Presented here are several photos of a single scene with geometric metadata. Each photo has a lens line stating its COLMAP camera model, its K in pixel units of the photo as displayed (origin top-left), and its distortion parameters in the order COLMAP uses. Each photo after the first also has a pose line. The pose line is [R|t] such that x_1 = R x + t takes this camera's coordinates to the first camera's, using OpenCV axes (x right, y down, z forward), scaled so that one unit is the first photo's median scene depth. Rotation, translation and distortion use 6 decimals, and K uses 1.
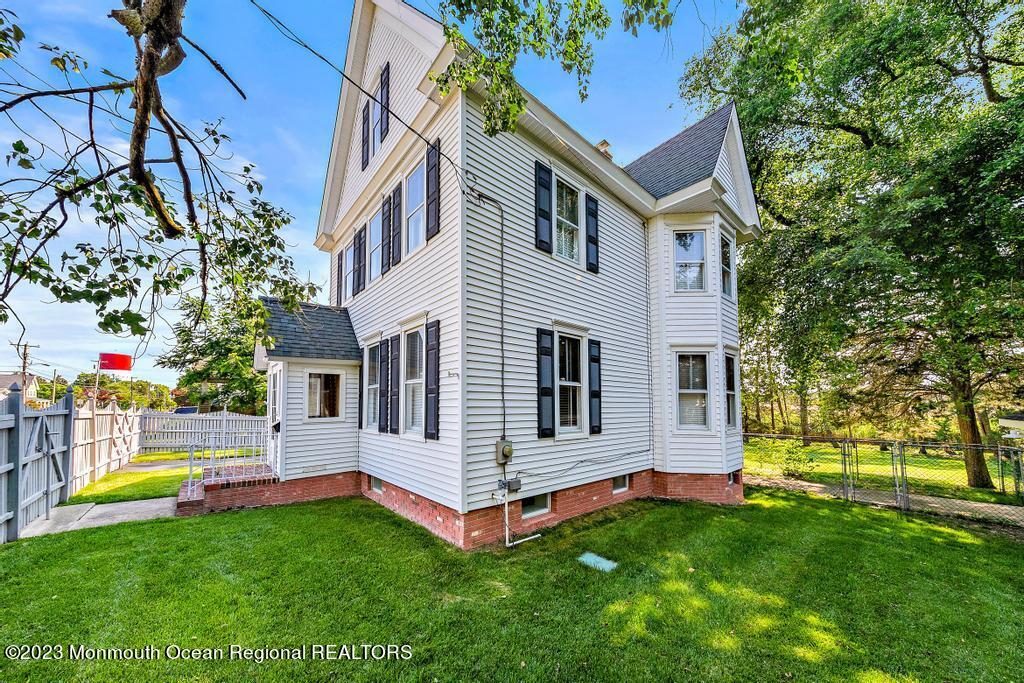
lens RADIAL K [[351.5, 0, 505.3], [0, 351.5, 389.2], [0, 0, 1]] dist [0.002985, 0.000079]
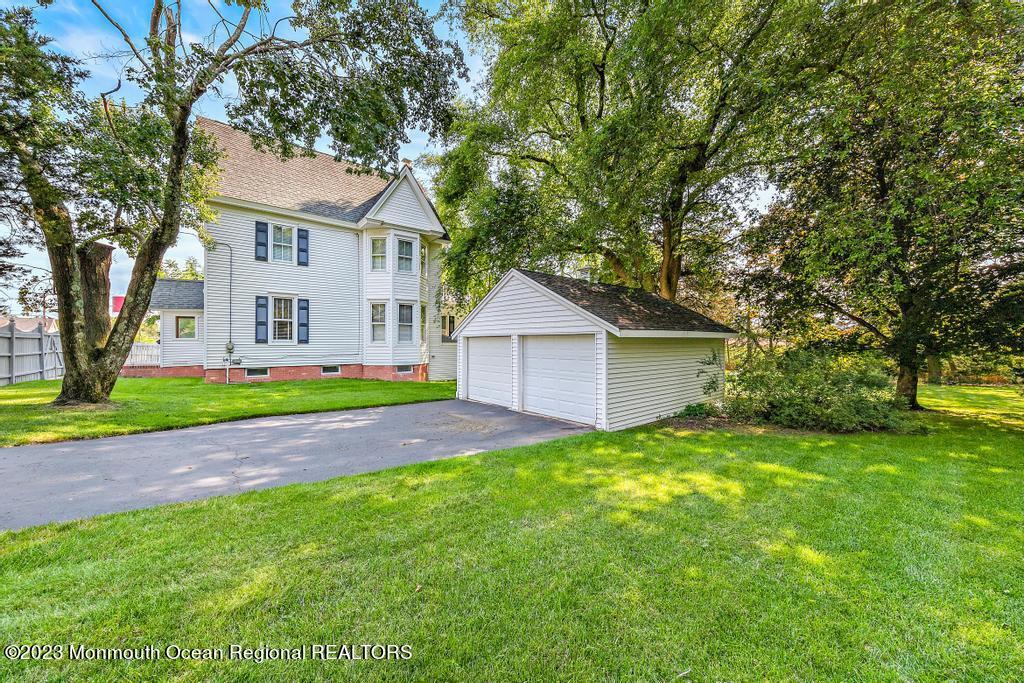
lens RADIAL K [[370.9, 0, 514.6], [0, 370.9, 342.2], [0, 0, 1]] dist [0.000798, -0.000063]
pose [[0.999534, -0.004946, -0.030106, 1.626623], [0.006022, 0.999342, 0.035774, 0.046711], [0.029909, -0.035939, 0.998906, -1.214307]]
